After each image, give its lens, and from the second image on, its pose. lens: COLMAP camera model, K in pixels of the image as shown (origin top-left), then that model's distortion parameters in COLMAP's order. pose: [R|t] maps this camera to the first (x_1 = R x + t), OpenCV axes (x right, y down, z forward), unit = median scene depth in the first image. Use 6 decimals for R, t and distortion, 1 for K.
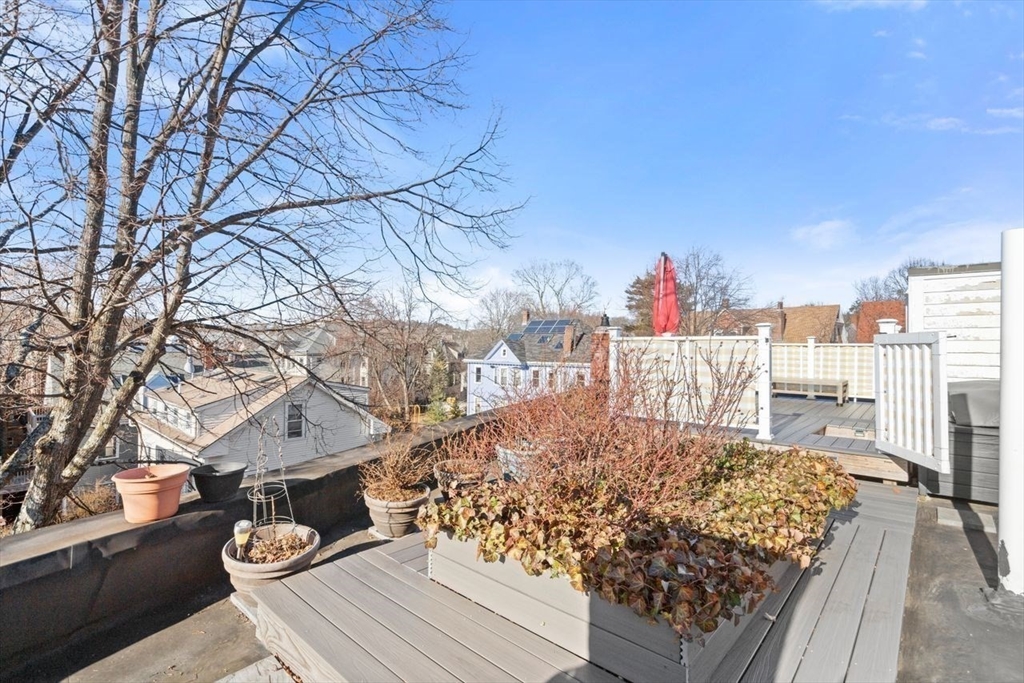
lens RADIAL K [[471.1, 0, 511.7], [0, 471.1, 343.3], [0, 0, 1]] dist [-0.001776, 0.000302]
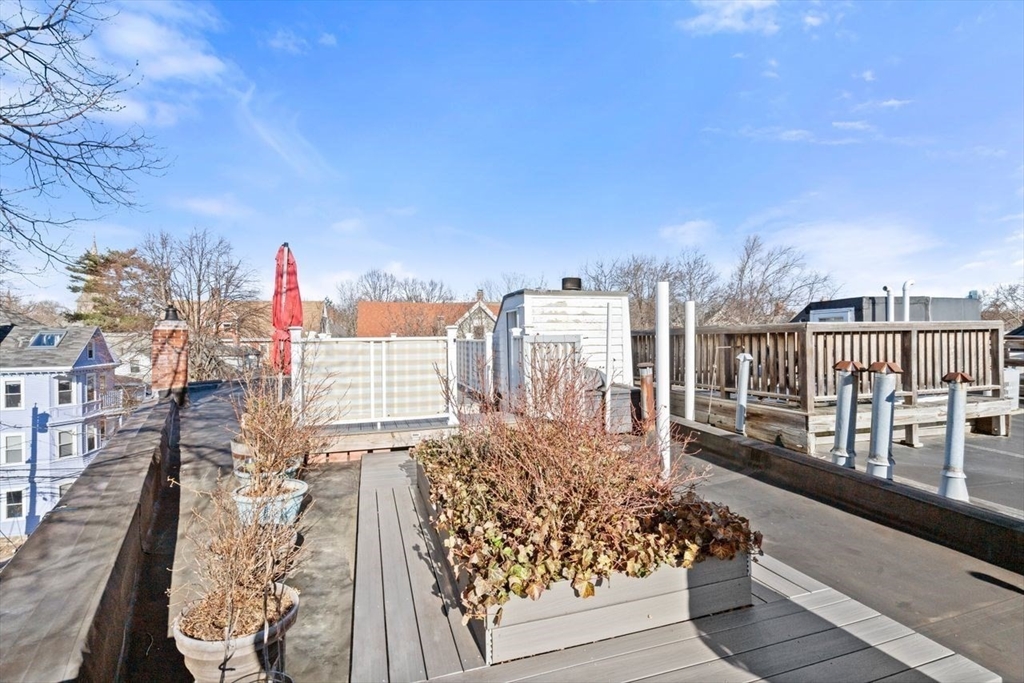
lens RADIAL K [[471.1, 0, 503.6], [0, 471.1, 338.8], [0, 0, 1]] dist [-0.001776, 0.000302]
pose [[0.525268, -0.015685, 0.850792, -0.052158], [0.008434, 0.999877, 0.013226, -0.003191], [-0.850895, 0.000229, 0.525336, 0.036104]]
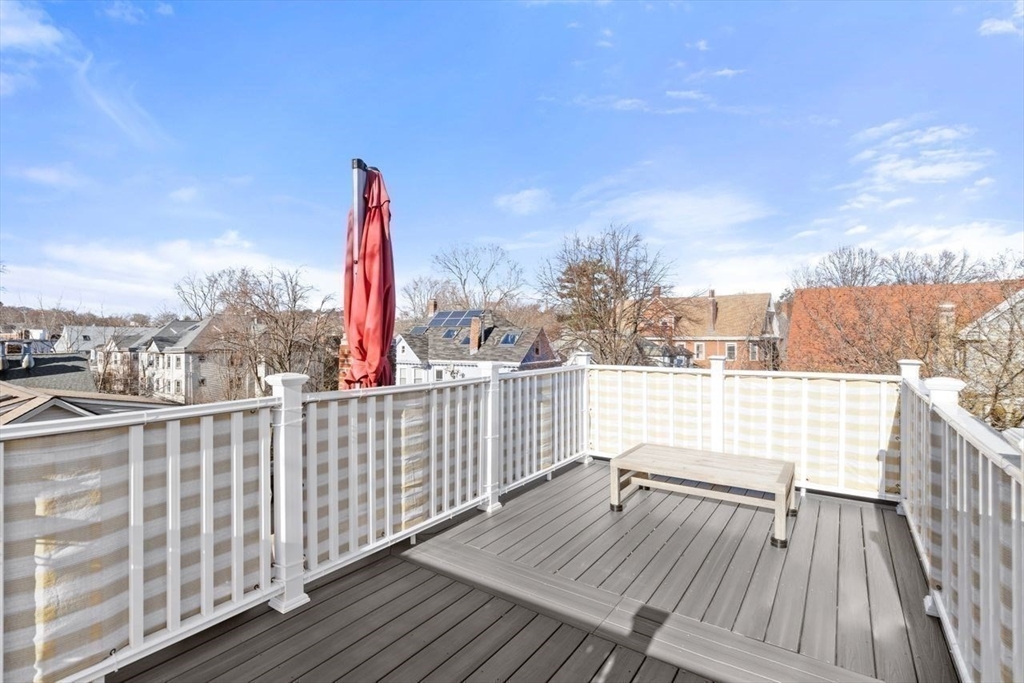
lens RADIAL K [[471.1, 0, 515.4], [0, 471.1, 336.8], [0, 0, 1]] dist [-0.001776, 0.000302]
pose [[0.993778, -0.010728, 0.110861, 0.093876], [0.009621, 0.999898, 0.010511, -0.010192], [-0.110962, -0.009379, 0.993780, 0.134941]]
